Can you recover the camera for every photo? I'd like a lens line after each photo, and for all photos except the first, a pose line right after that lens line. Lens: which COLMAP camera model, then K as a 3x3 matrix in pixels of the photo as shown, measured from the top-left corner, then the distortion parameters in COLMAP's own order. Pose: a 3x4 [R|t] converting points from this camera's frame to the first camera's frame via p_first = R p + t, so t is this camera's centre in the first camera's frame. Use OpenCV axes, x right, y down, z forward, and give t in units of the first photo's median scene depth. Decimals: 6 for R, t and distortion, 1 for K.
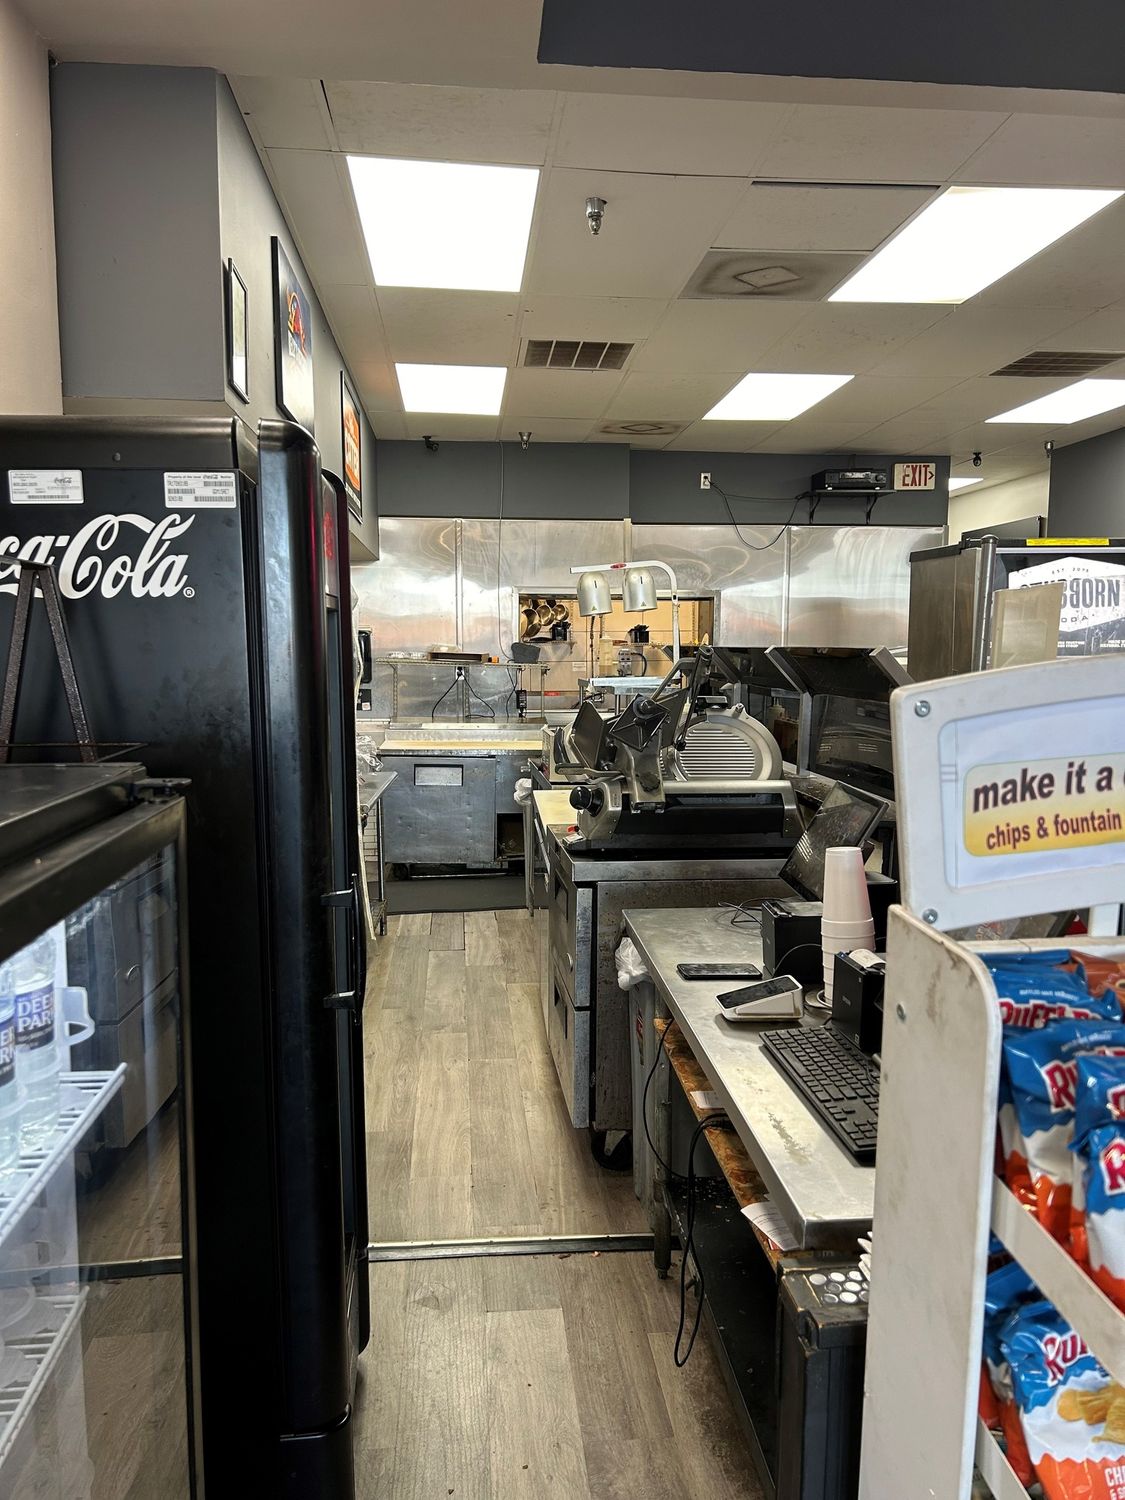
lens RADIAL K [[1124.8, 0, 558.2], [0, 1124.8, 749.2], [0, 0, 1]] dist [0.042662, -0.044731]
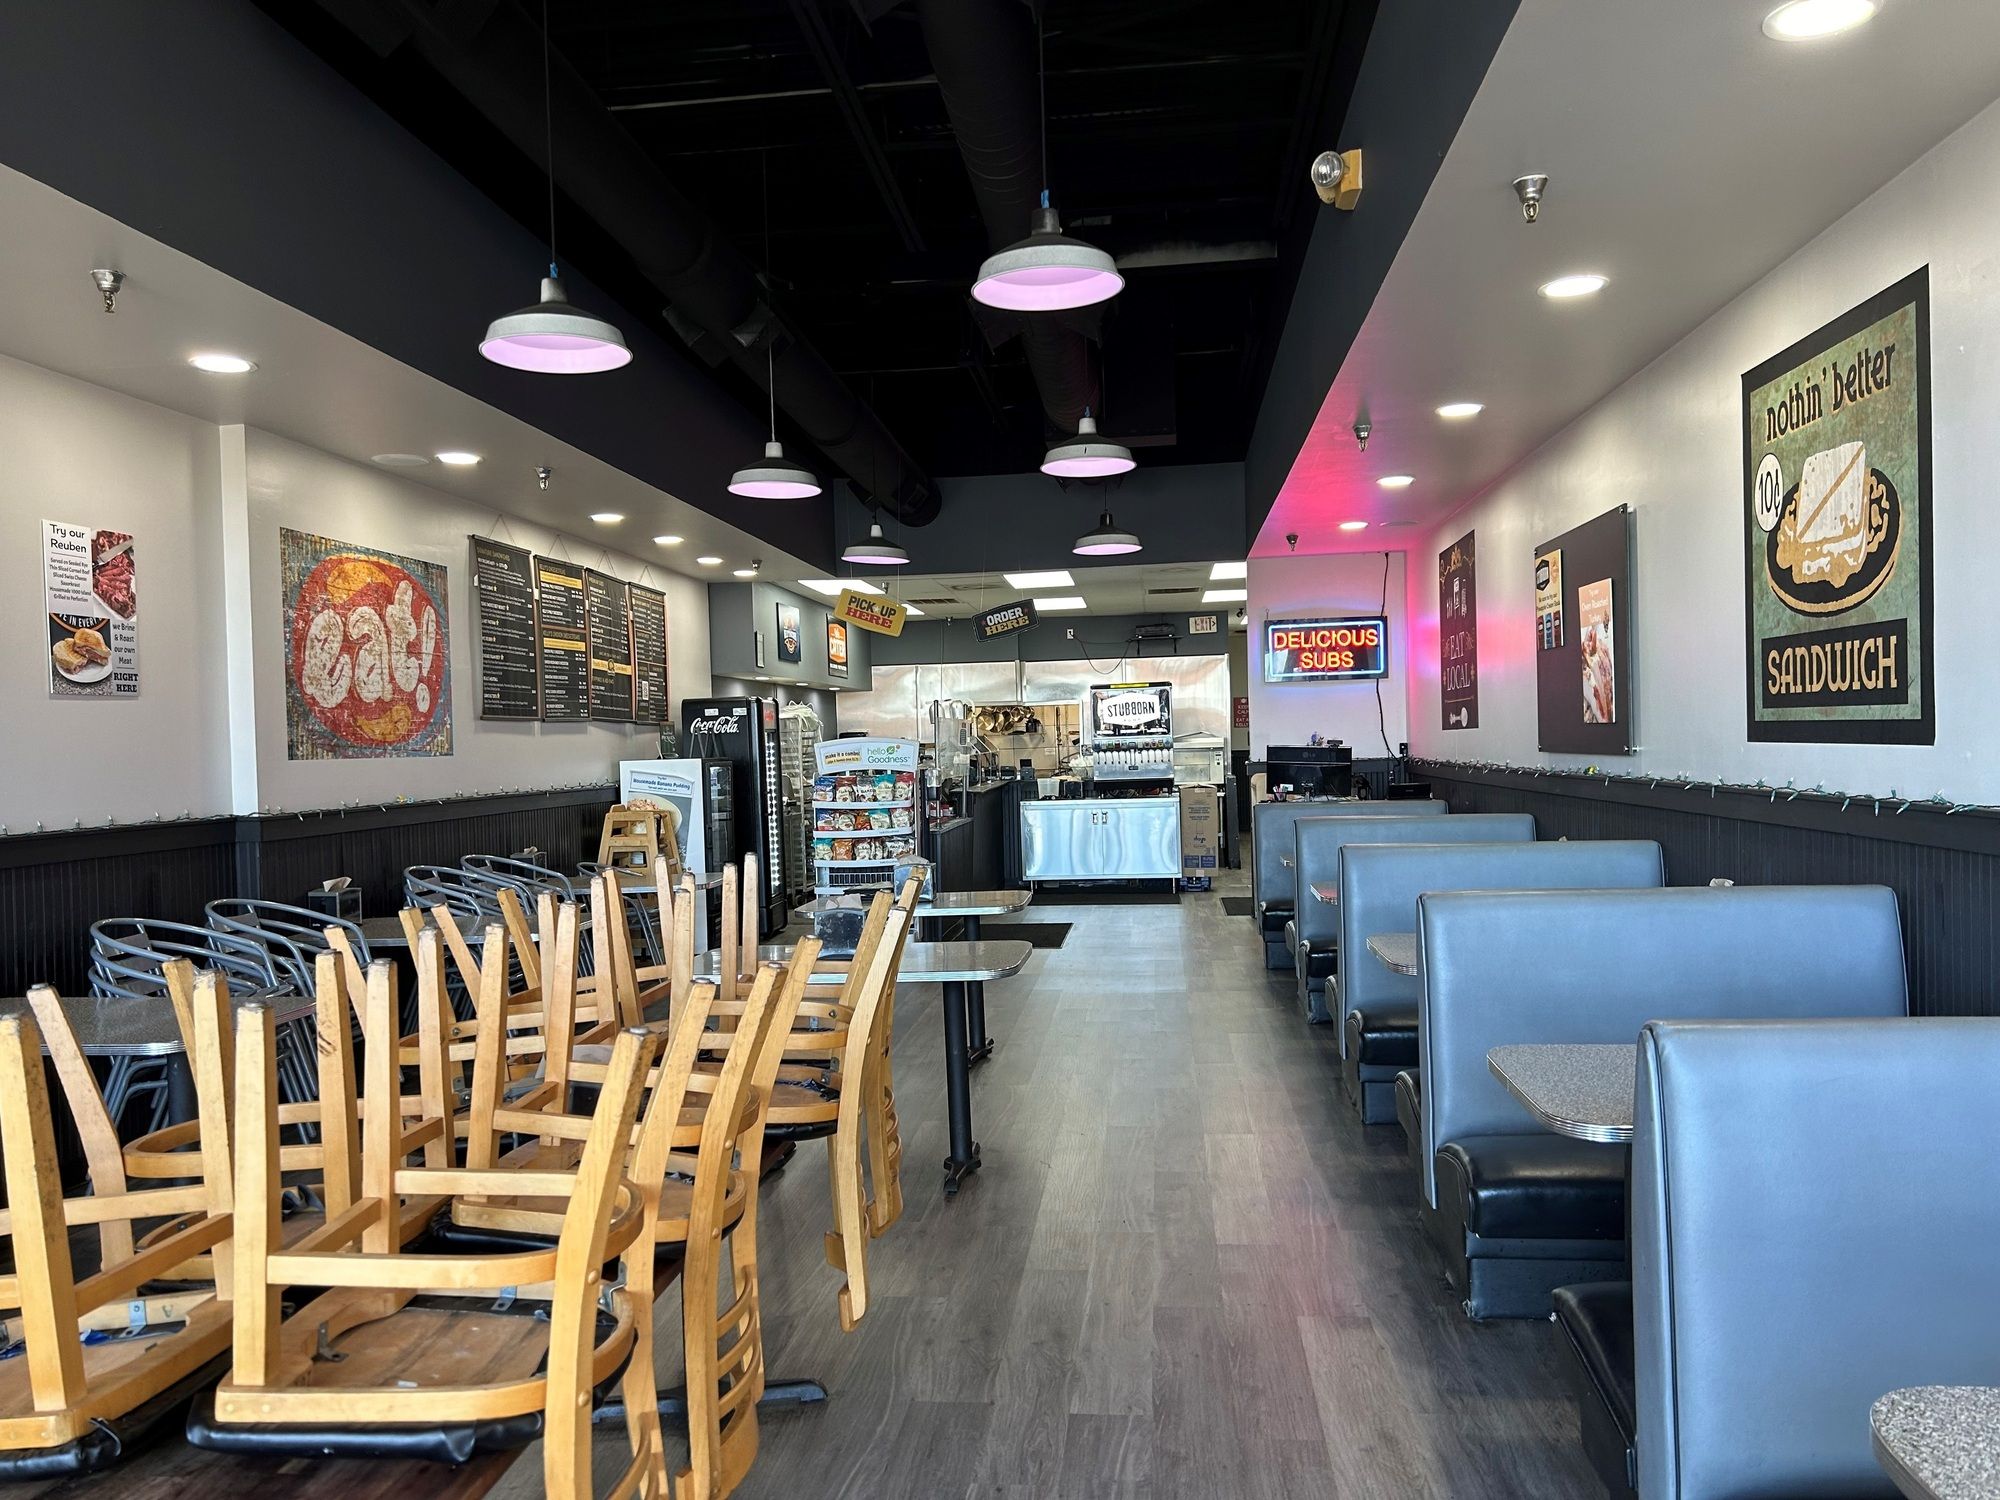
lens RADIAL K [[1499.7, 0, 994.6], [0, 1499.7, 760.9], [0, 0, 1]] dist [0.042662, -0.044731]
pose [[0.978728, -0.028301, -0.203200, 2.146630], [0.012947, 0.996986, -0.076497, 0.518209], [0.204752, 0.072239, 0.976145, -5.281099]]
